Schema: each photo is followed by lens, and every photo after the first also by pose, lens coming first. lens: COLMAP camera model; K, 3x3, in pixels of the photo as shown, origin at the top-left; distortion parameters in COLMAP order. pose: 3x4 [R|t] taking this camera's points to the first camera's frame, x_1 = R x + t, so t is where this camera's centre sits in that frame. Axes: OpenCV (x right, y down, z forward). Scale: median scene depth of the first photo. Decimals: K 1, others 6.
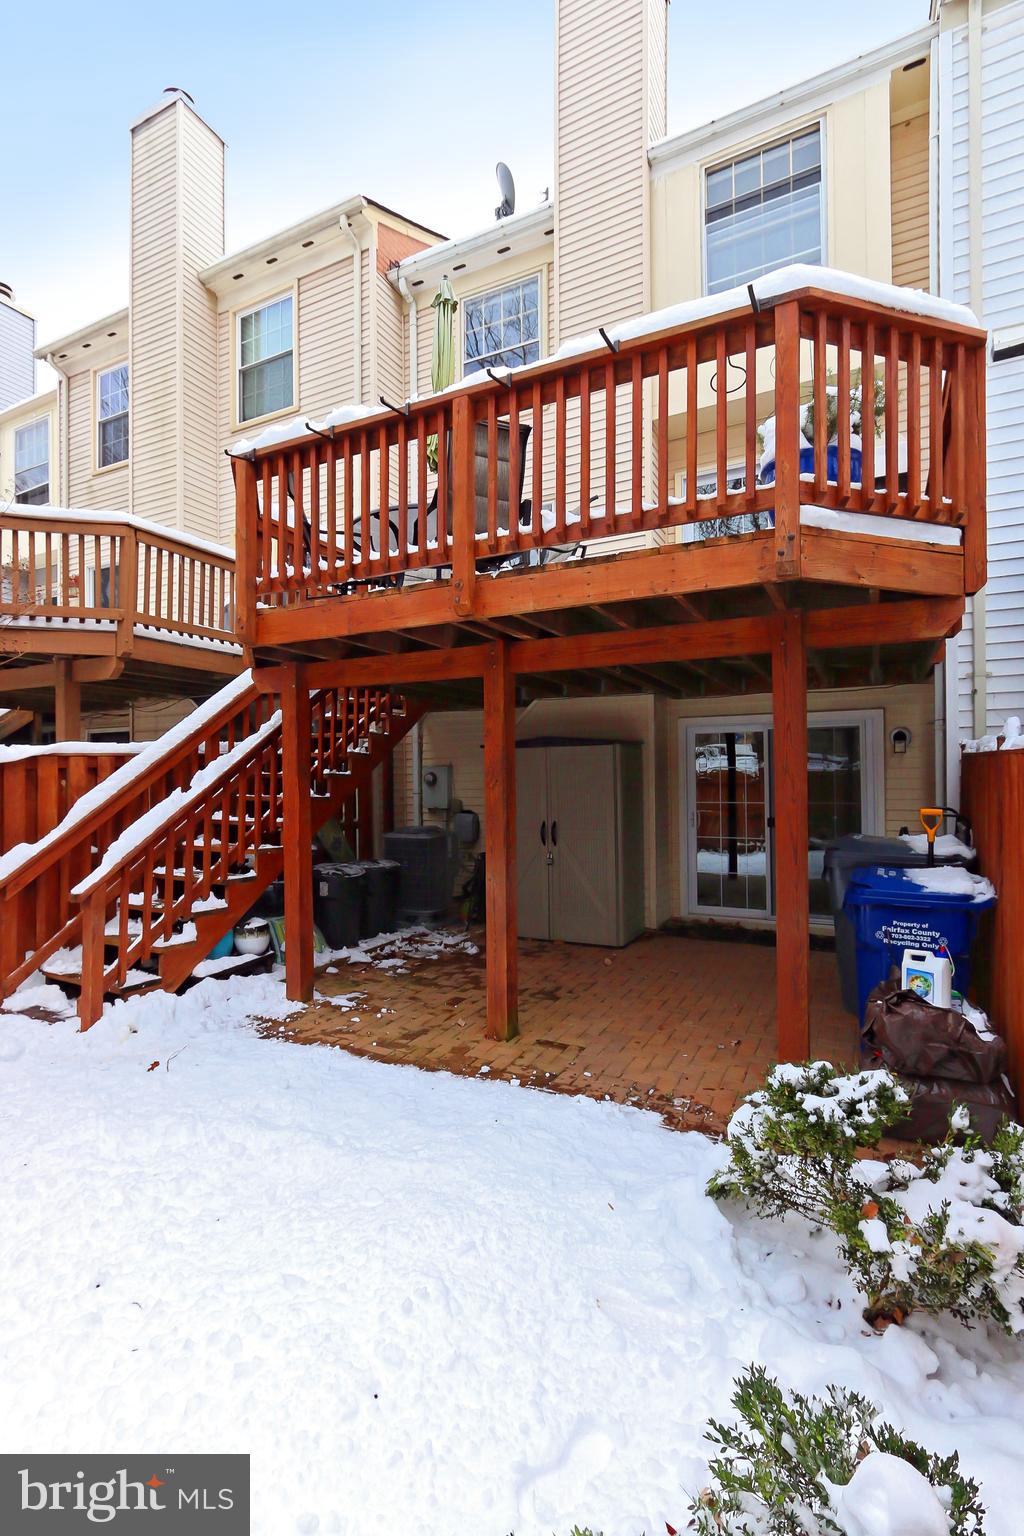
lens RADIAL K [[725.5, 0, 512.1], [0, 725.5, 770.9], [0, 0, 1]] dist [0.001182, 0.000189]
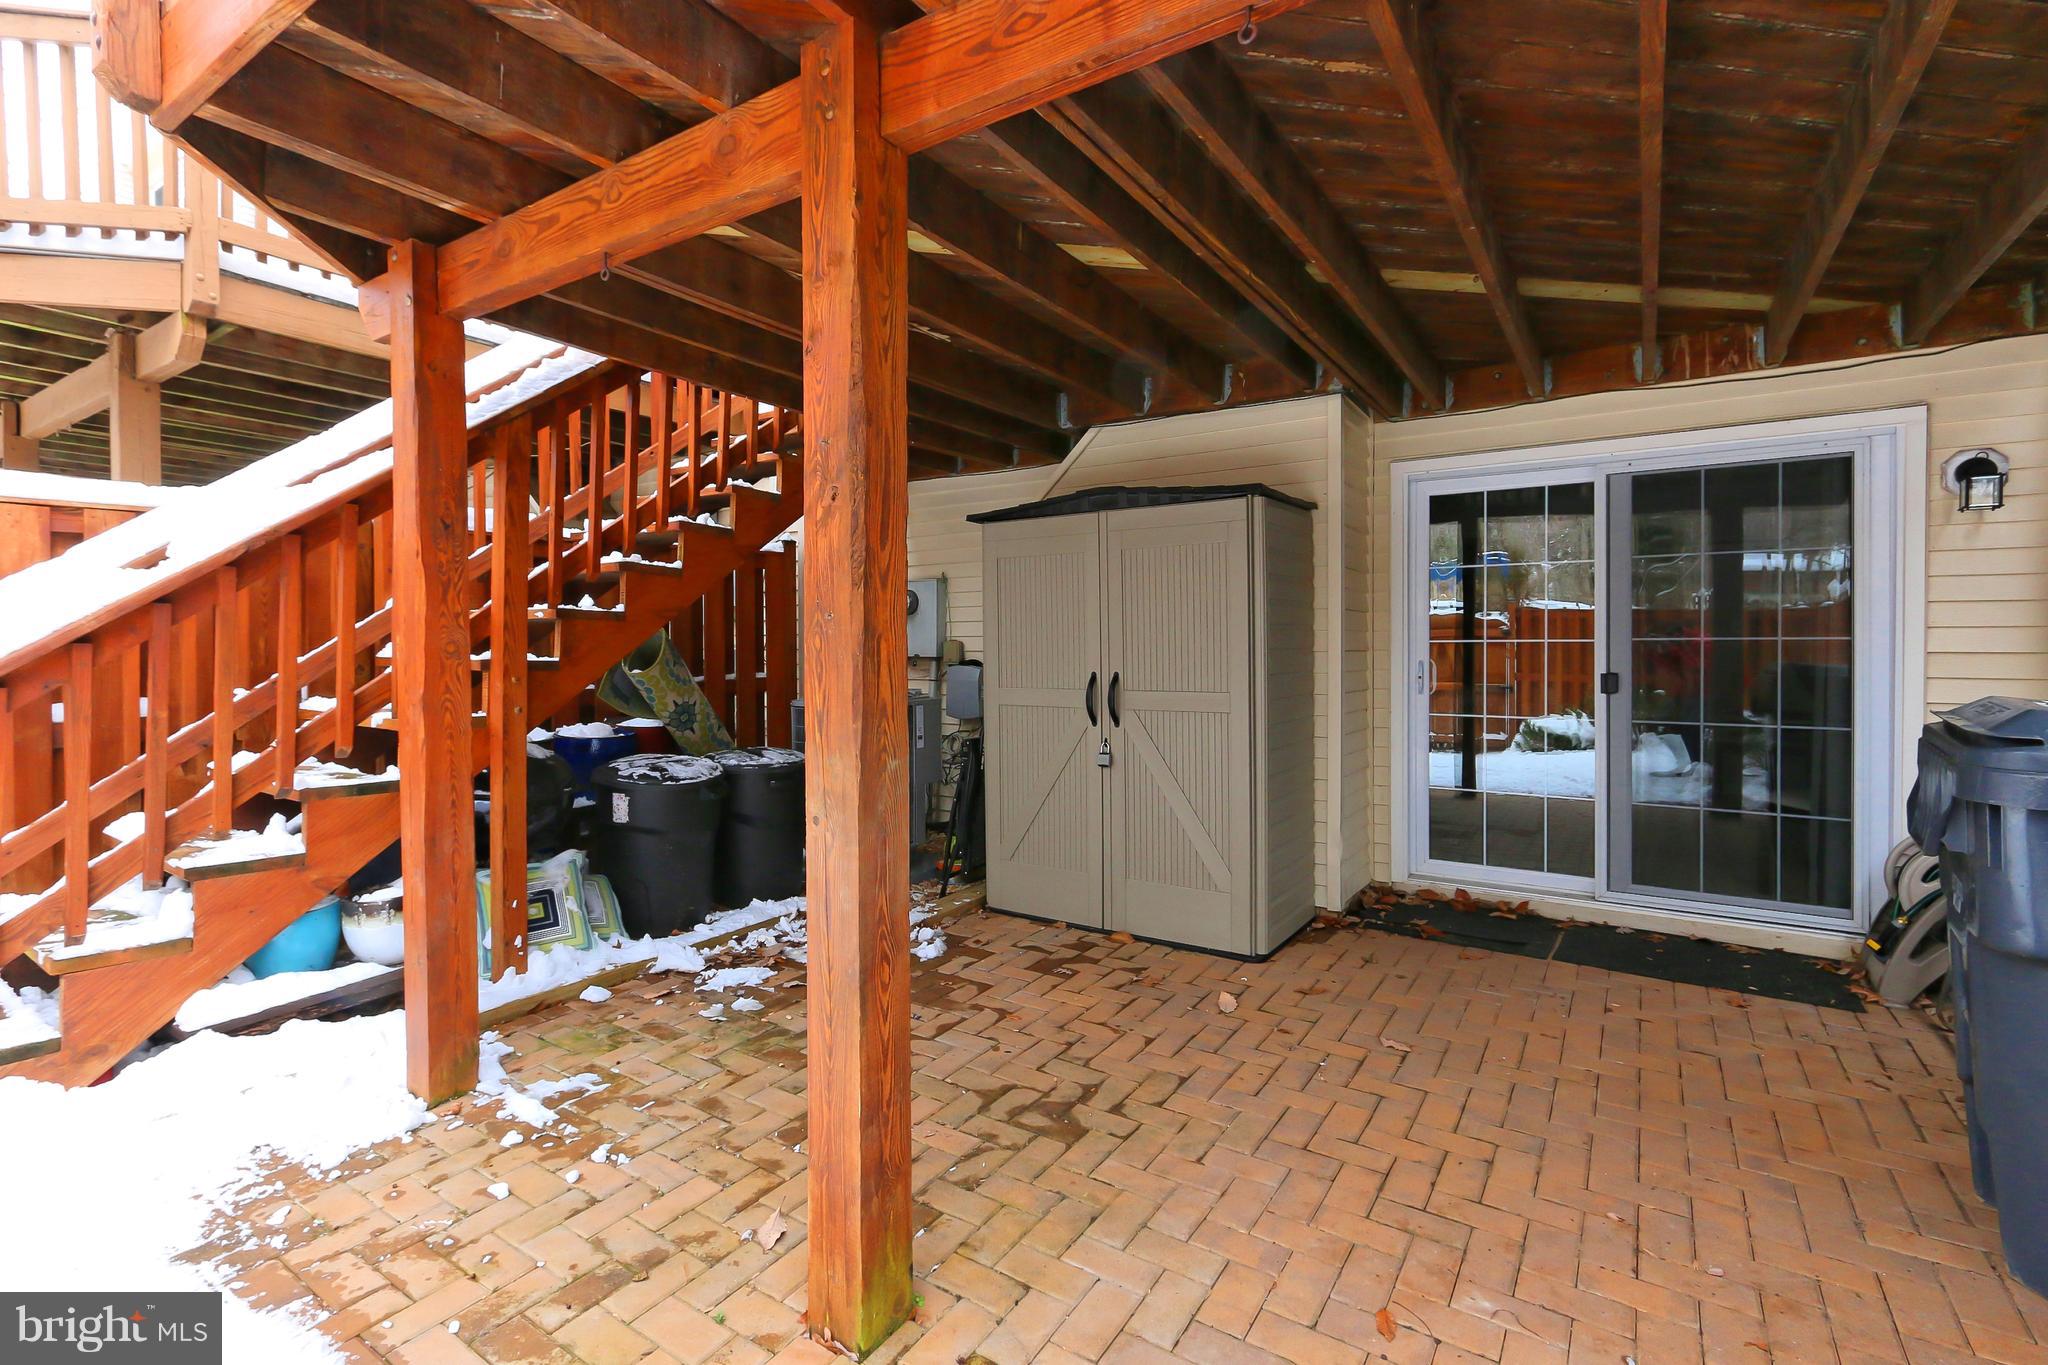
lens RADIAL K [[967.3, 0, 1005.3], [0, 967.3, 652.1], [0, 0, 1]] dist [0.001182, 0.000189]
pose [[0.992990, 0.008609, -0.117882, 0.071199], [-0.006438, 0.999803, 0.018790, 0.052410], [0.118021, -0.017899, 0.992850, 0.447933]]
